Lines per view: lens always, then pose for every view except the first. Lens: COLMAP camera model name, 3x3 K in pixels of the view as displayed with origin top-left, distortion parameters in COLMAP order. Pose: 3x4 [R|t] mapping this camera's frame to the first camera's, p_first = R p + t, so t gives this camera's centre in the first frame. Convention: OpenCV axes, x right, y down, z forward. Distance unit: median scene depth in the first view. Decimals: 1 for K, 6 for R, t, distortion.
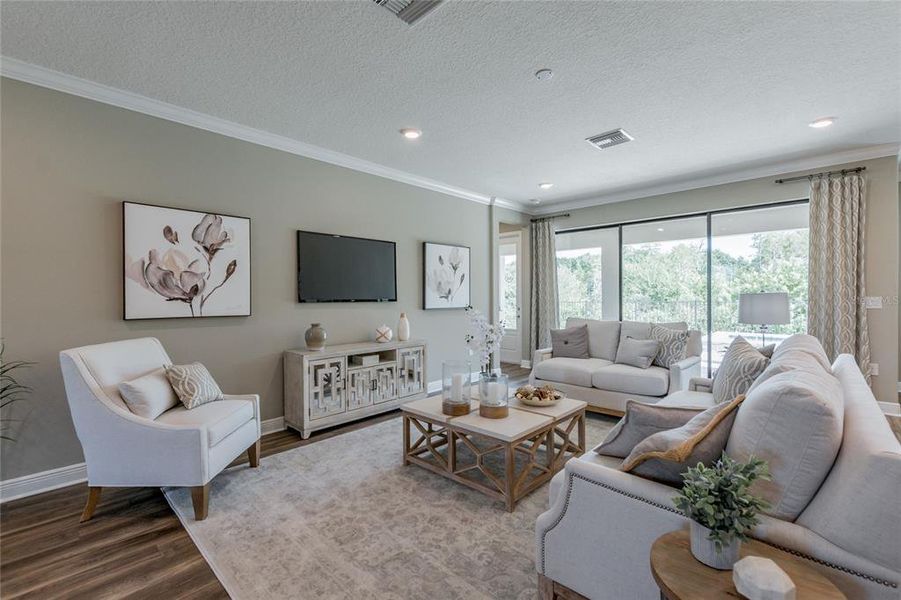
lens RADIAL K [[395.9, 0, 453.2], [0, 395.9, 297.4], [0, 0, 1]] dist [0.011796, -0.006030]
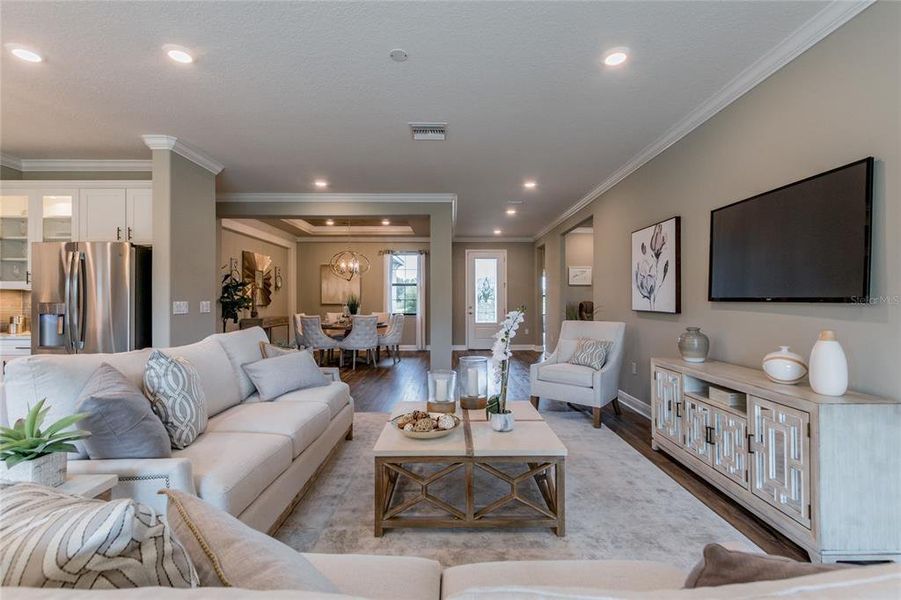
lens RADIAL K [[399.1, 0, 452.5], [0, 399.1, 298.2], [0, 0, 1]] dist [0.001148, 0.000123]
pose [[-0.723686, 0.003427, -0.690121, 0.507987], [0.003035, 0.999994, 0.001784, 0.003766], [0.690123, -0.000804, -0.723692, 1.141220]]
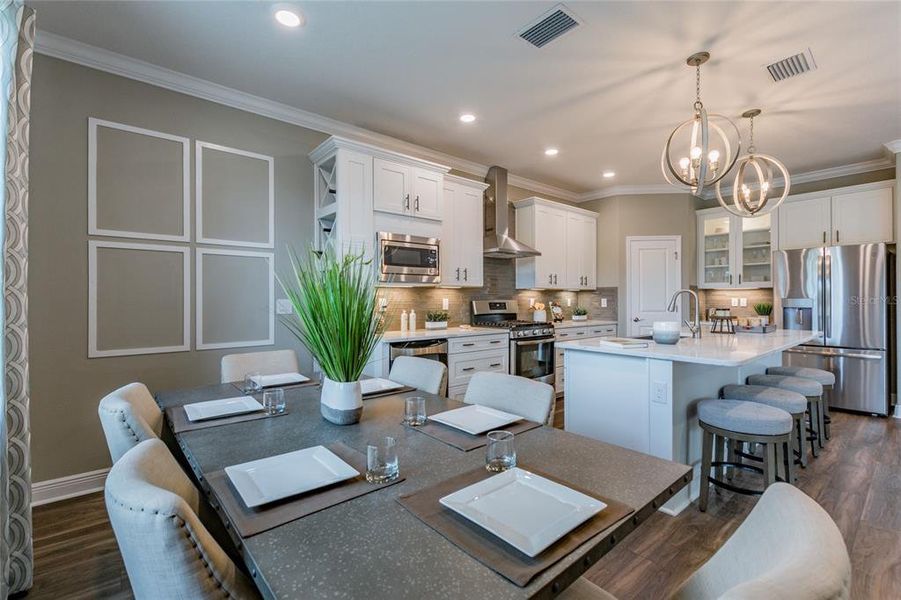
lens RADIAL K [[396.6, 0, 453.3], [0, 396.6, 298.6], [0, 0, 1]] dist [0.001828, -0.000714]
pose [[-0.993031, 0.012683, 0.117173, 1.331986], [0.012813, 0.999918, 0.000361, 0.000975], [-0.117159, 0.001860, -0.993111, 1.084783]]
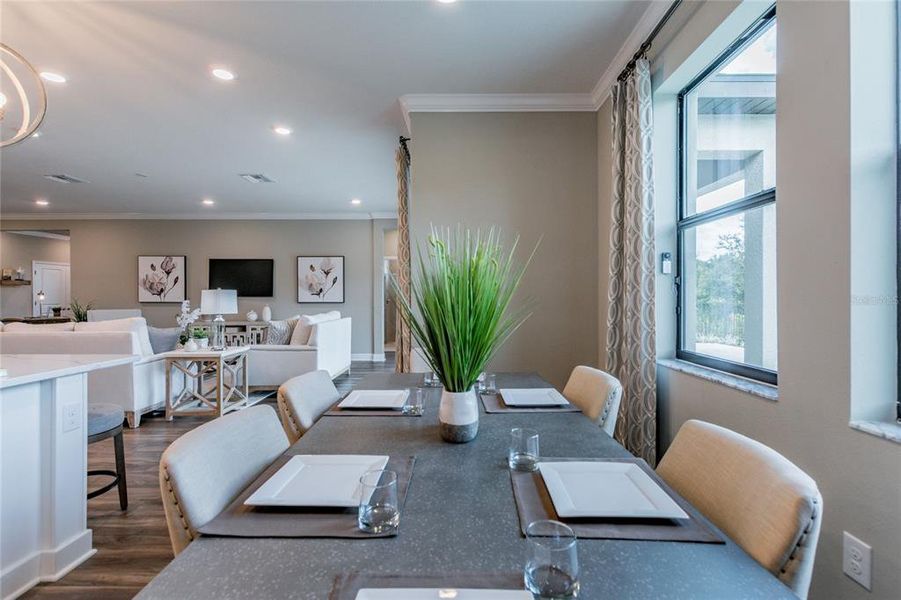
lens RADIAL K [[396.2, 0, 454.6], [0, 396.2, 298.1], [0, 0, 1]] dist [0.010619, -0.006486]
pose [[0.681780, 0.009151, -0.731500, 1.704332], [-0.006810, 0.999958, 0.006163, 0.000591], [0.731526, 0.000780, 0.681813, 0.519015]]
